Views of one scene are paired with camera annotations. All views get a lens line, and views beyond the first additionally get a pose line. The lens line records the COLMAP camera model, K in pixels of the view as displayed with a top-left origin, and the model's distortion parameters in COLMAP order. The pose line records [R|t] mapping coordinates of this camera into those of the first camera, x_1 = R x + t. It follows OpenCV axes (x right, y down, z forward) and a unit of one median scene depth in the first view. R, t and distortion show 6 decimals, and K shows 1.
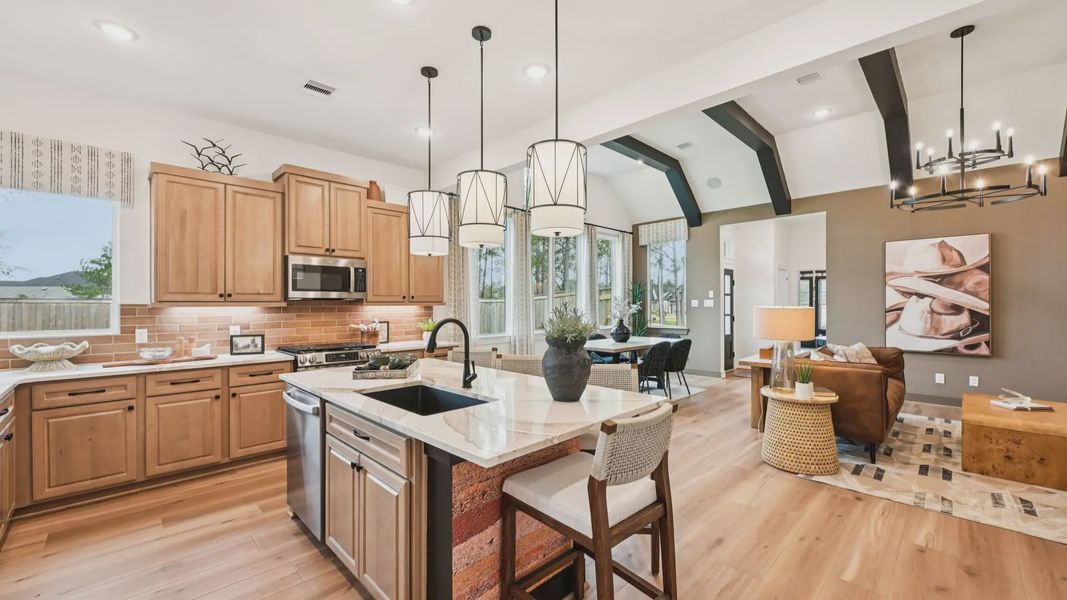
lens RADIAL K [[423.6, 0, 538.7], [0, 423.6, 302.2], [0, 0, 1]] dist [0.000914, 0.000303]
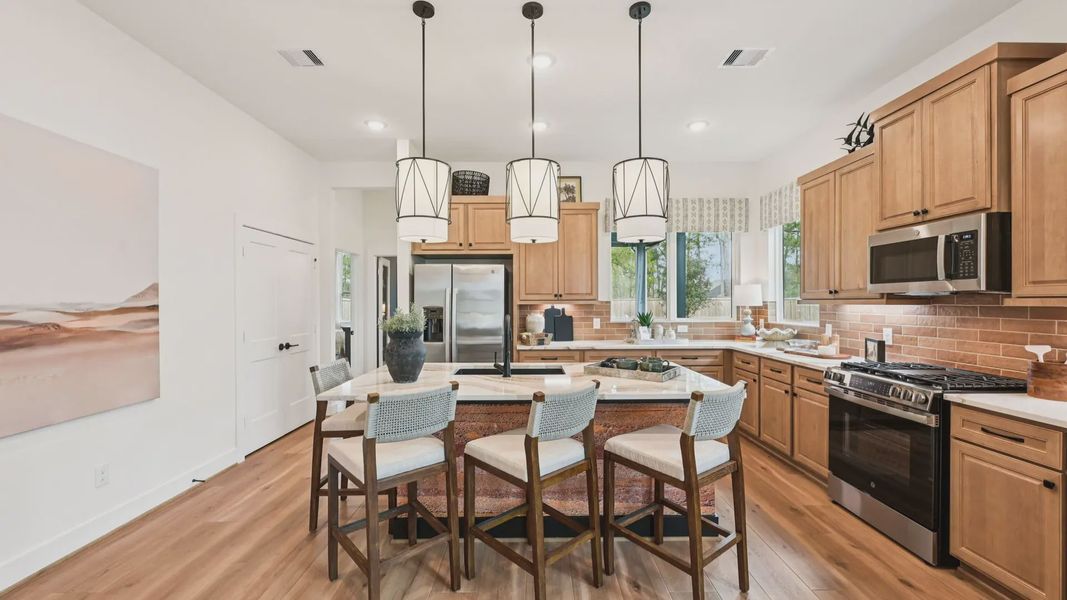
lens RADIAL K [[423.6, 0, 536.3], [0, 423.6, 300.5], [0, 0, 1]] dist [0.000914, 0.000303]
pose [[-0.699767, 0.002181, -0.714368, 0.256391], [0.007153, 0.999967, -0.003953, 0.000499], [0.714336, -0.007876, -0.699759, 0.809506]]
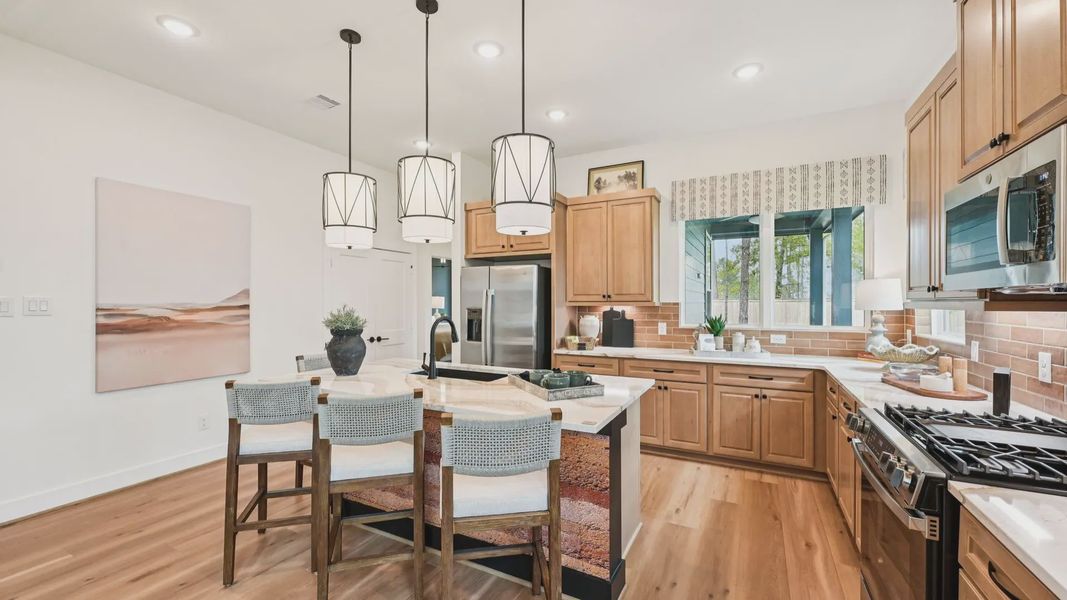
lens RADIAL K [[423.6, 0, 534.9], [0, 423.6, 302.9], [0, 0, 1]] dist [0.000914, 0.000303]
pose [[-0.952118, 0.001878, -0.305726, -0.035718], [0.003088, 0.999989, -0.003476, 0.001623], [0.305716, -0.004253, -0.952113, 0.943757]]
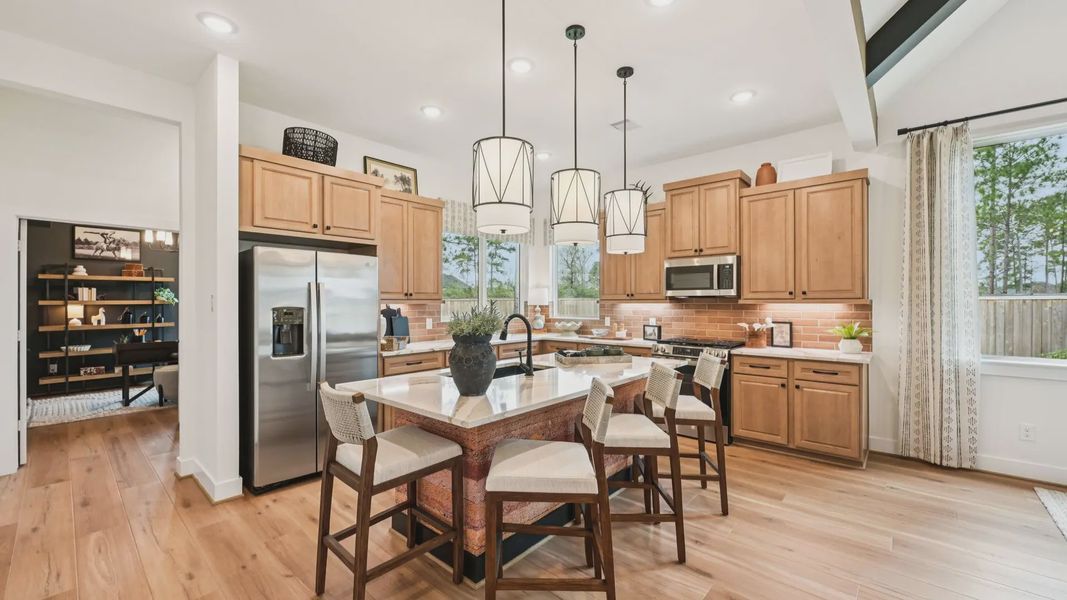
lens RADIAL K [[423.6, 0, 536.0], [0, 423.6, 303.0], [0, 0, 1]] dist [0.000914, 0.000303]
pose [[0.065625, 0.005418, -0.997830, 0.422030], [0.005442, 0.999968, 0.005787, -0.000082], [0.997830, -0.005810, 0.065594, 0.411796]]
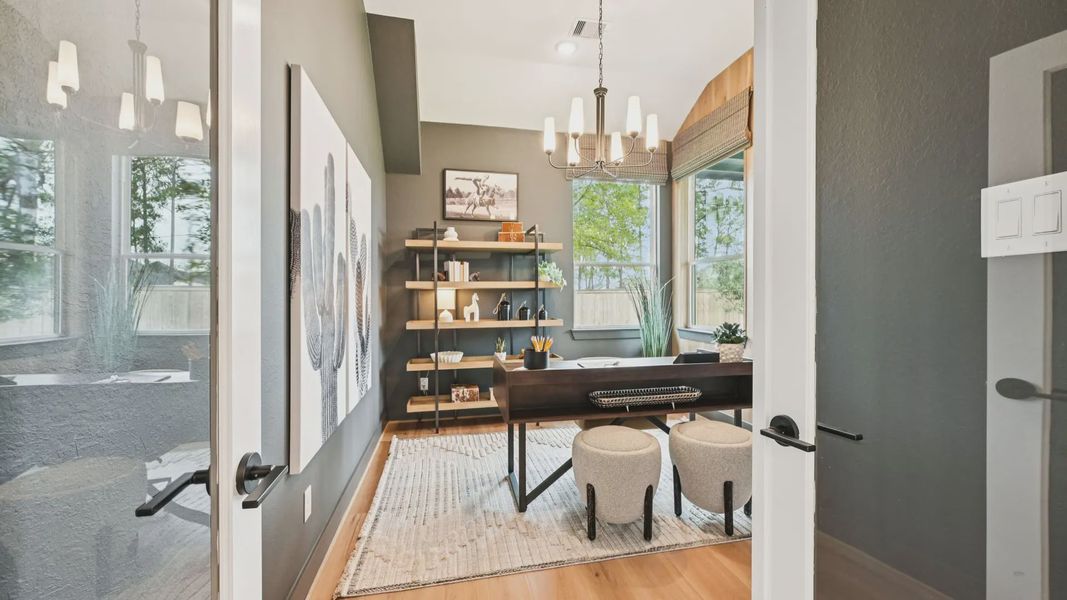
lens RADIAL K [[423.6, 0, 531.4], [0, 423.6, 298.6], [0, 0, 1]] dist [0.000914, 0.000303]
pose [[-0.545977, 0.006549, -0.837775, 0.150880], [0.008904, 0.999958, 0.002014, 0.008272], [0.837753, -0.006360, -0.546012, 0.159778]]
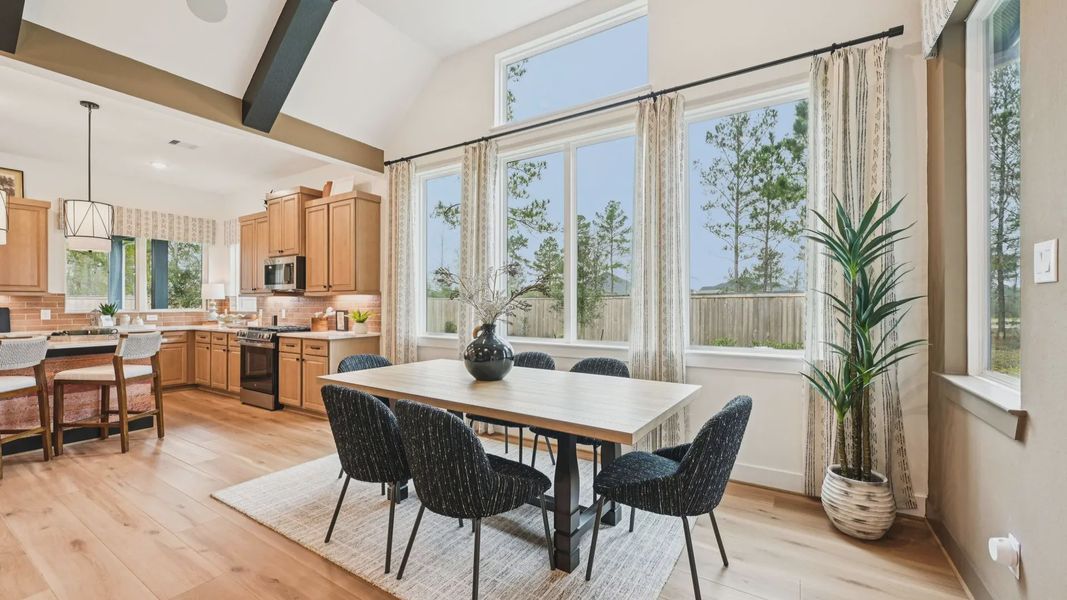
lens RADIAL K [[423.6, 0, 535.6], [0, 423.6, 303.2], [0, 0, 1]] dist [0.000914, 0.000303]
pose [[0.225452, 0.001265, -0.974253, 0.722612], [0.003696, 0.999991, 0.002154, 0.024672], [0.974247, -0.004087, 0.225446, 1.144393]]
